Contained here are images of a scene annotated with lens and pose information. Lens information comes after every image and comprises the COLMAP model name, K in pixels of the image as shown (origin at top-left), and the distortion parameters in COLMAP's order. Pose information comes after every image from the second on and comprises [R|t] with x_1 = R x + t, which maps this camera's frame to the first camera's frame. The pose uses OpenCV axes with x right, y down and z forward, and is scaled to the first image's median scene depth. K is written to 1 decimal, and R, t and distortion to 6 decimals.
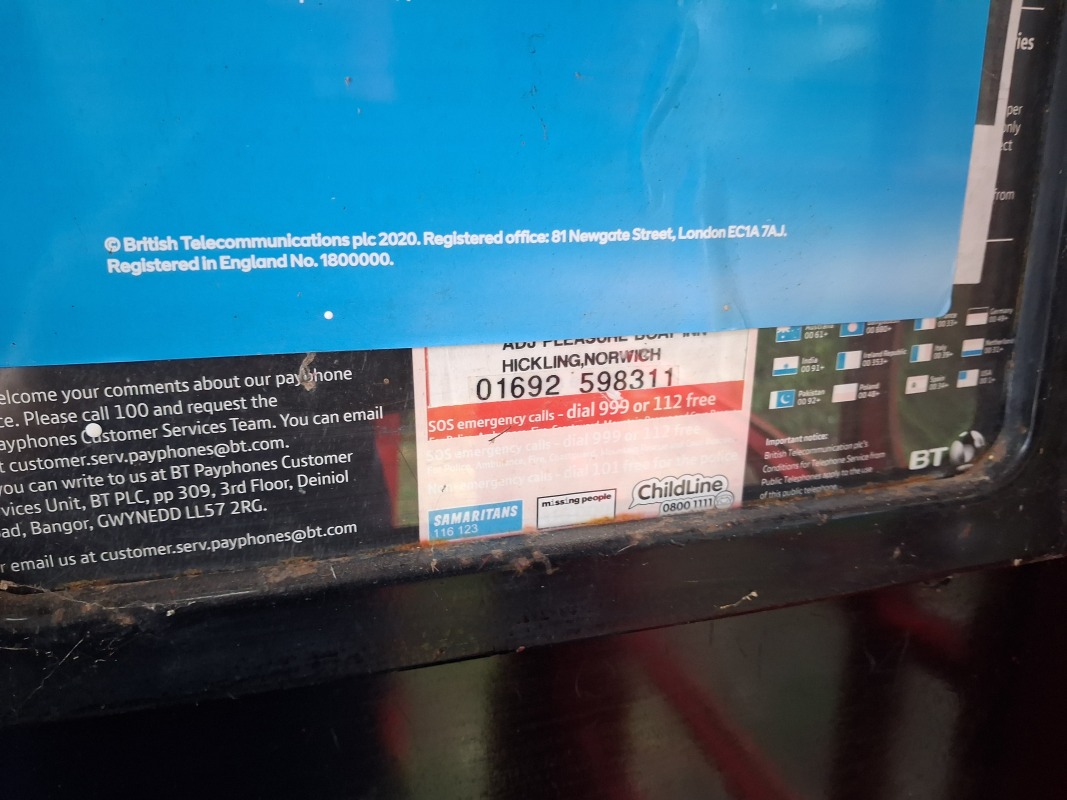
lens RADIAL K [[854.6, 0, 532.3], [0, 854.6, 399.4], [0, 0, 1]] dist [-0.002091, -0.034383]
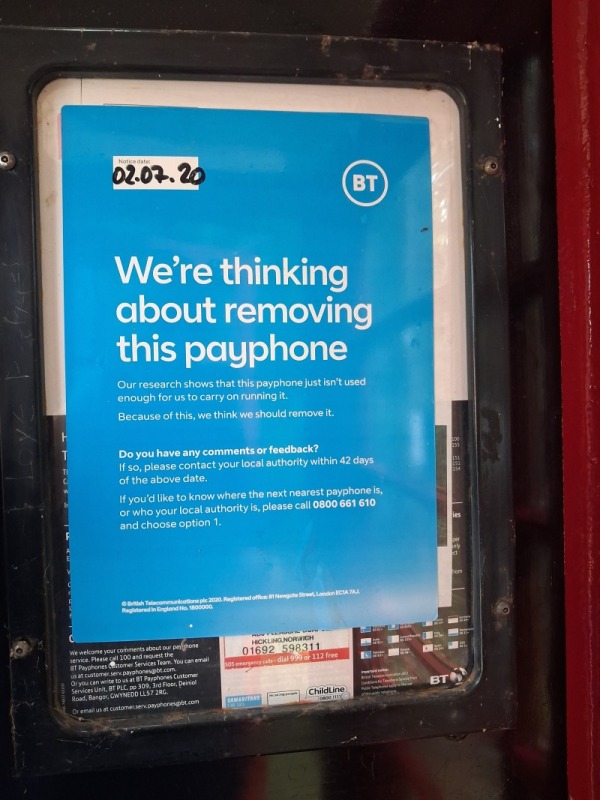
lens RADIAL K [[640.7, 0, 302.5], [0, 640.7, 398.2], [0, 0, 1]] dist [-0.002091, -0.034383]
pose [[0.988254, -0.019655, -0.151548, 0.449850], [-0.018337, 0.969278, -0.245284, -0.296882], [0.151713, 0.245182, 0.957533, -1.143722]]
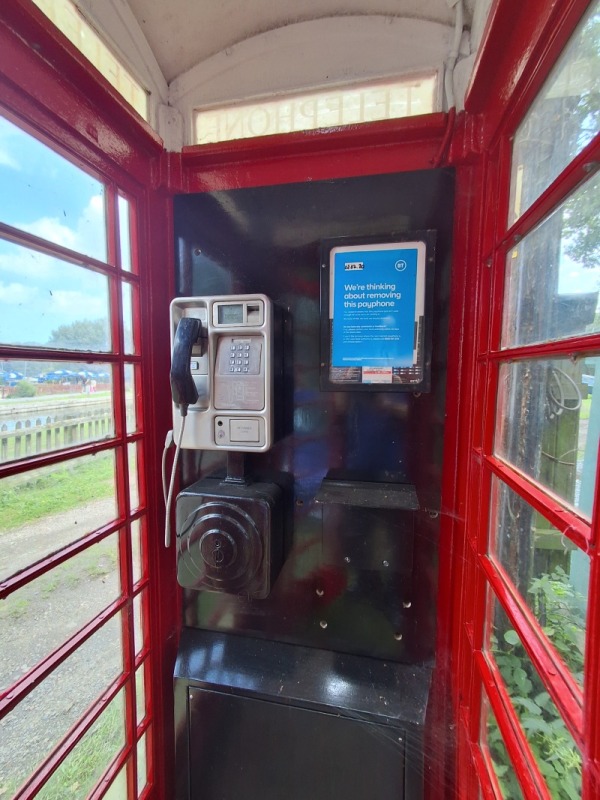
lens RADIAL K [[369.9, 0, 300.3], [0, 369.9, 400.2], [0, 0, 1]] dist [-0.004679, -0.000109]
pose [[0.876099, 0.045771, -0.479953, 1.714729], [-0.139175, 0.977115, -0.160864, 1.443531], [0.461606, 0.207730, 0.862420, -4.108415]]
